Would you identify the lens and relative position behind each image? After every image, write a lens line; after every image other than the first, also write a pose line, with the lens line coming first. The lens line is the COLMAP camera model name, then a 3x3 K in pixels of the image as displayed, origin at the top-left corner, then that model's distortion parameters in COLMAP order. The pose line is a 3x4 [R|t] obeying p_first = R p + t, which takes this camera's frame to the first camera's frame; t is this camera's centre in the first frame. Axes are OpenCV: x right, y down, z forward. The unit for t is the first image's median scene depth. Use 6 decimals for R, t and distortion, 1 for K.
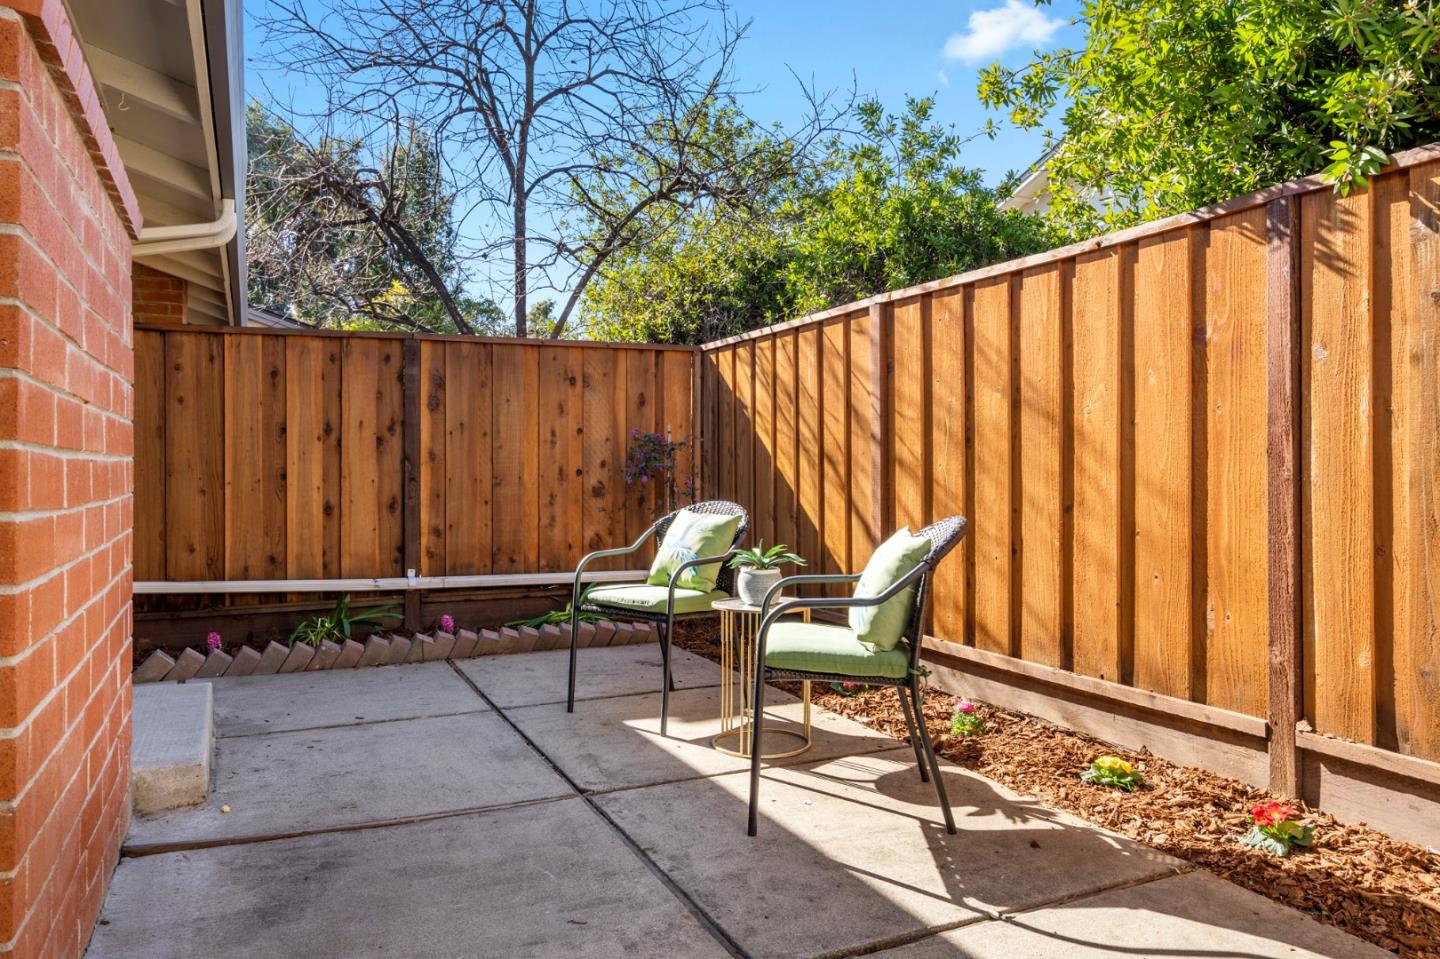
lens RADIAL K [[1015.0, 0, 720.0], [0, 1015.0, 479.5], [0, 0, 1]] dist [0.000783, -0.000091]
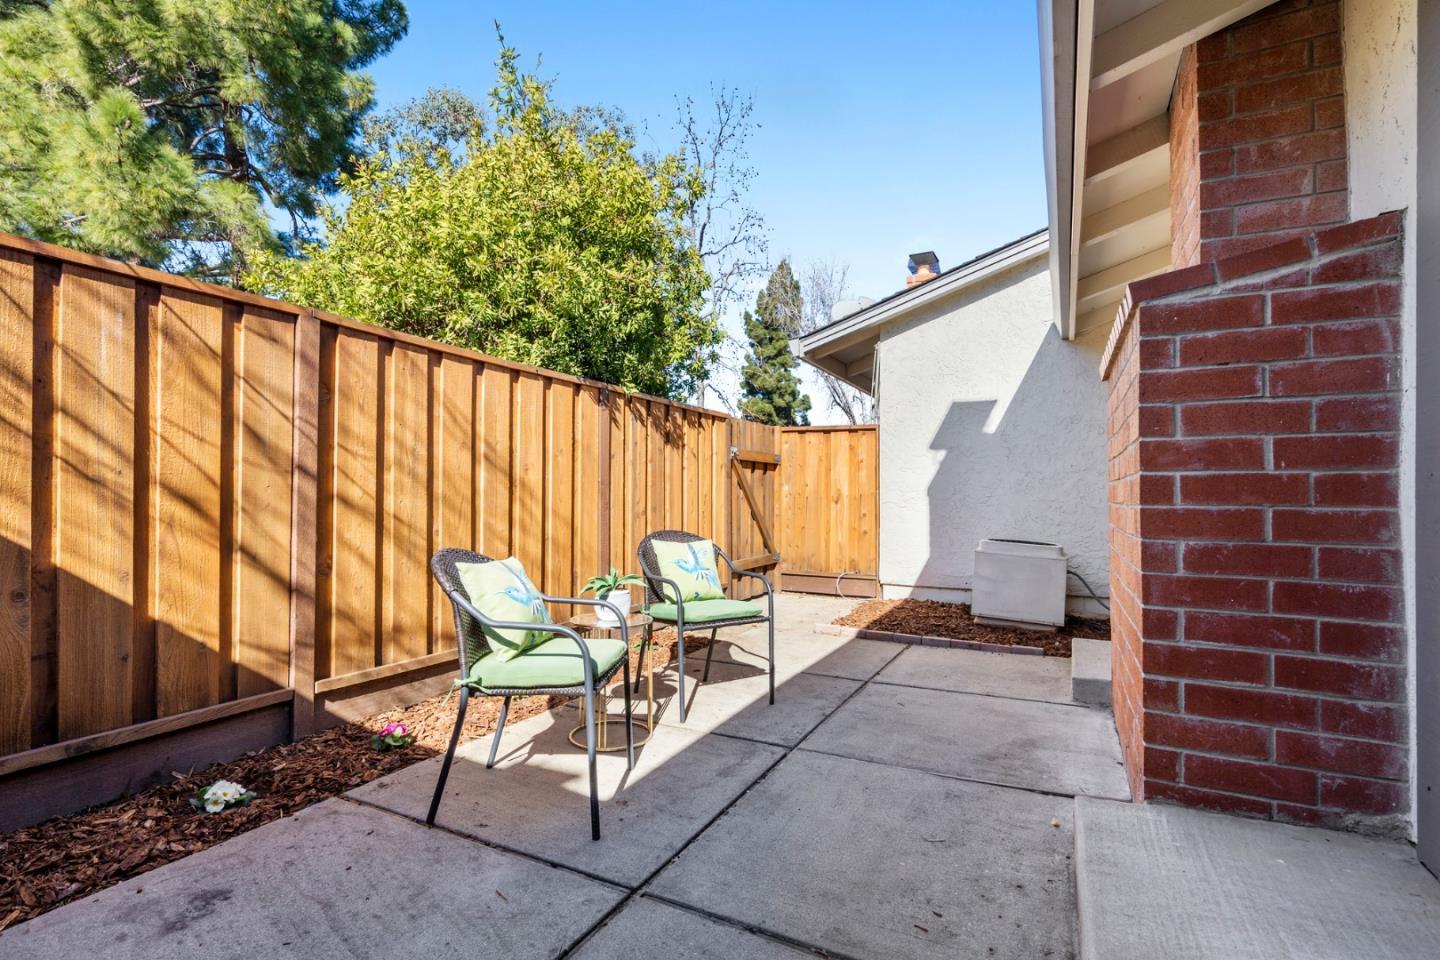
lens RADIAL K [[721.0, 0, 700.3], [0, 721.0, 486.0], [0, 0, 1]] dist [0.000060, -0.000044]
pose [[-0.621042, 0.004852, 0.783762, -0.798659], [-0.003219, 0.999957, -0.008741, -0.035100], [-0.783771, -0.007951, -0.620999, 1.655768]]
